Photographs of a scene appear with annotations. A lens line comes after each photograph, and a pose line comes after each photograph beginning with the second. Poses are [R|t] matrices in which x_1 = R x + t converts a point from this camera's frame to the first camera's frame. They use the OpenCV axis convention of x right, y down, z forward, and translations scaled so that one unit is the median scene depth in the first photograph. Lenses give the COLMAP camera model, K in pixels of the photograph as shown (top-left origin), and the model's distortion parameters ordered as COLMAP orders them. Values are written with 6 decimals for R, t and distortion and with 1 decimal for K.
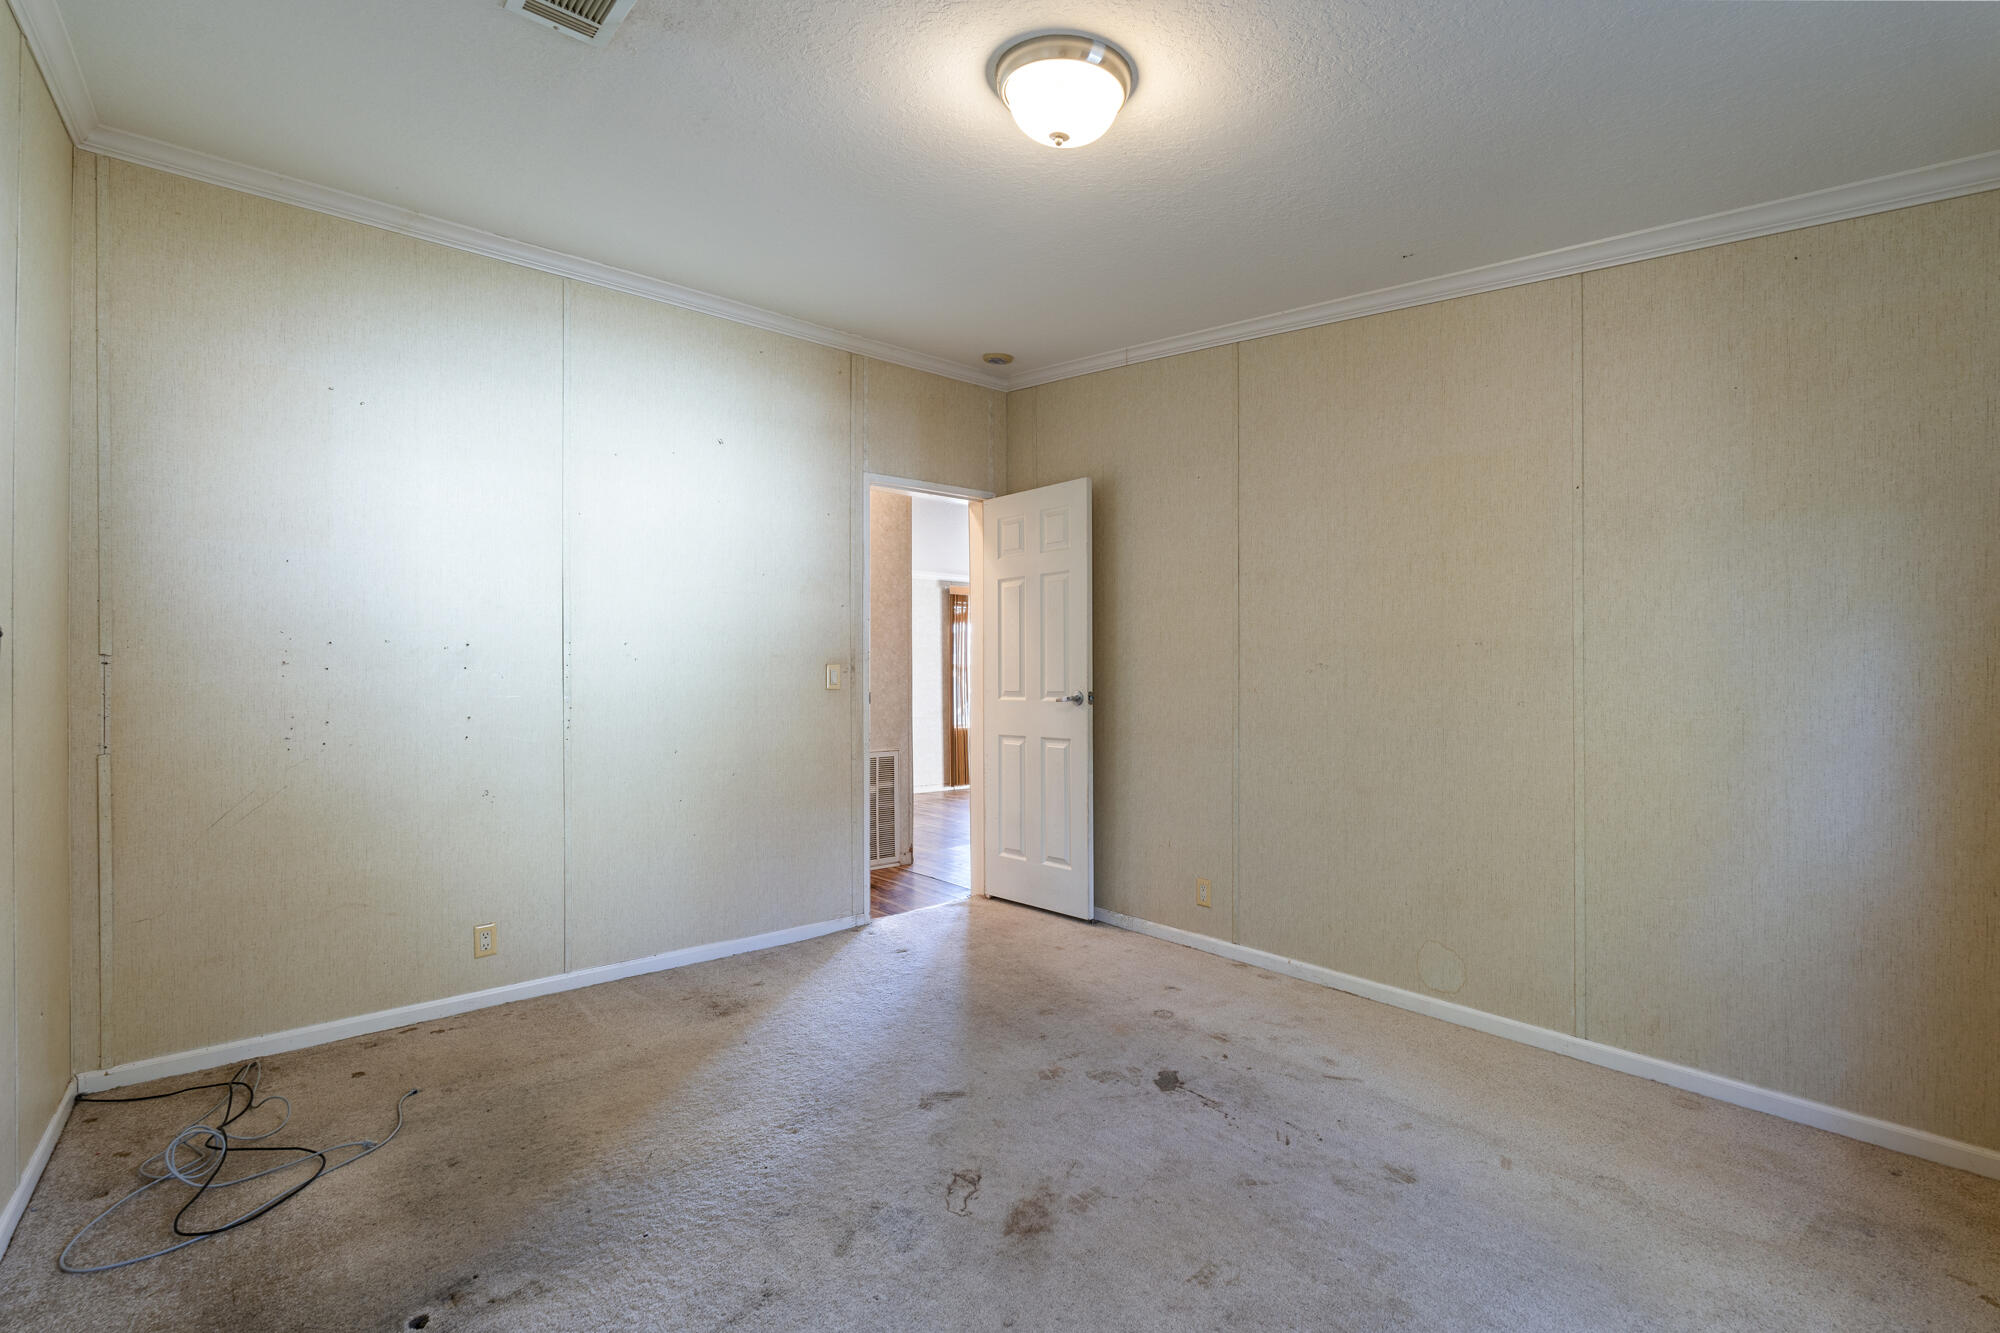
lens RADIAL K [[884.6, 0, 1005.8], [0, 884.6, 677.2], [0, 0, 1]] dist [-0.002627, -0.000134]
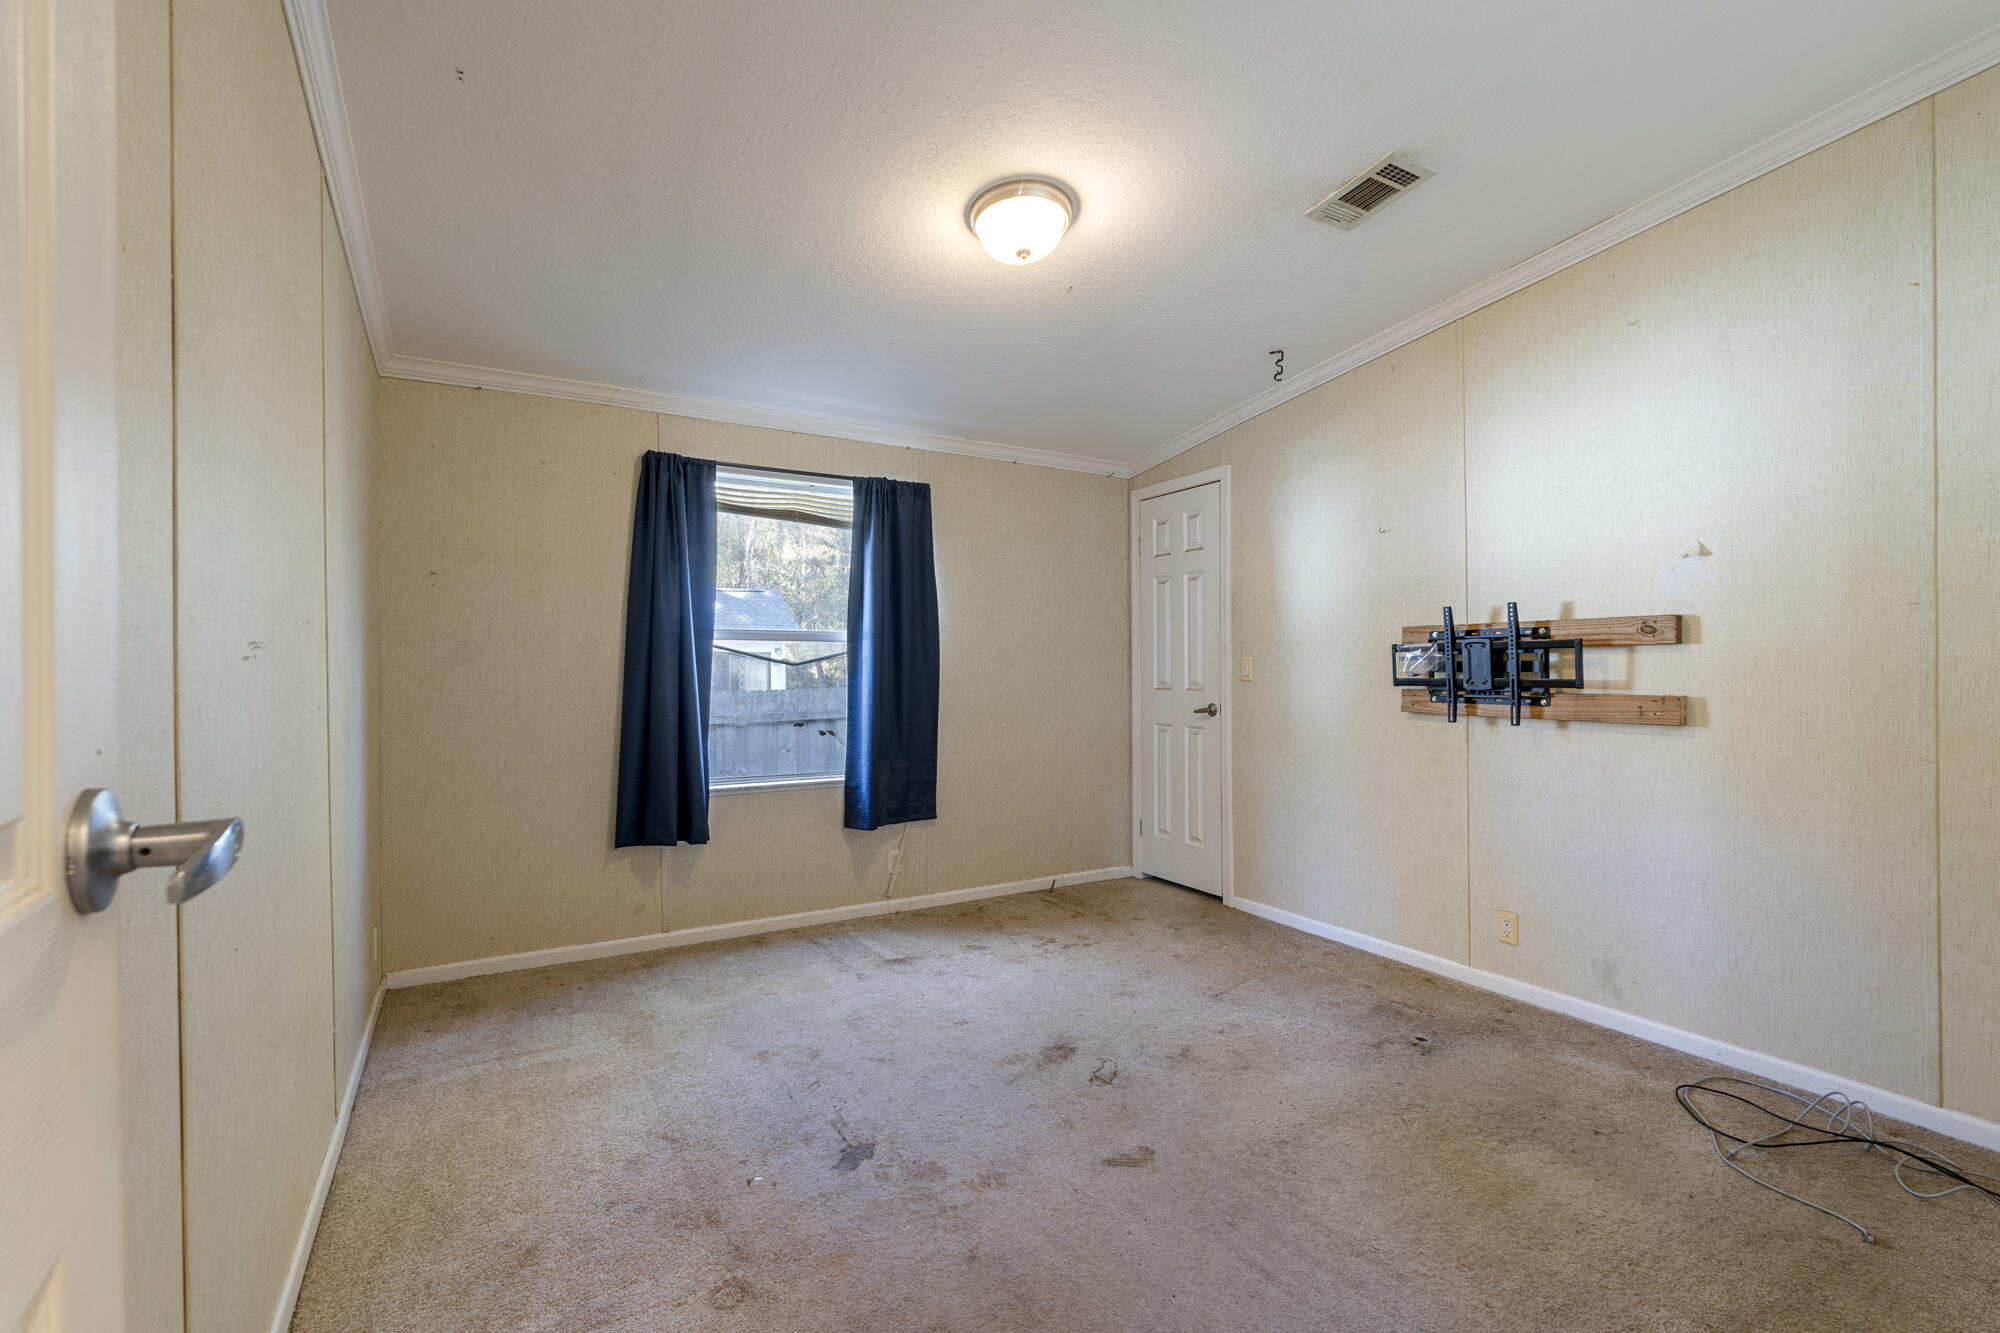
lens RADIAL K [[884.6, 0, 1005.8], [0, 884.6, 677.2], [0, 0, 1]] dist [-0.002627, -0.000134]
pose [[-0.987228, 0.007215, 0.159148, -0.110190], [0.008474, 0.999938, 0.007232, 0.002954], [-0.159085, 0.008489, -0.987228, 2.183080]]
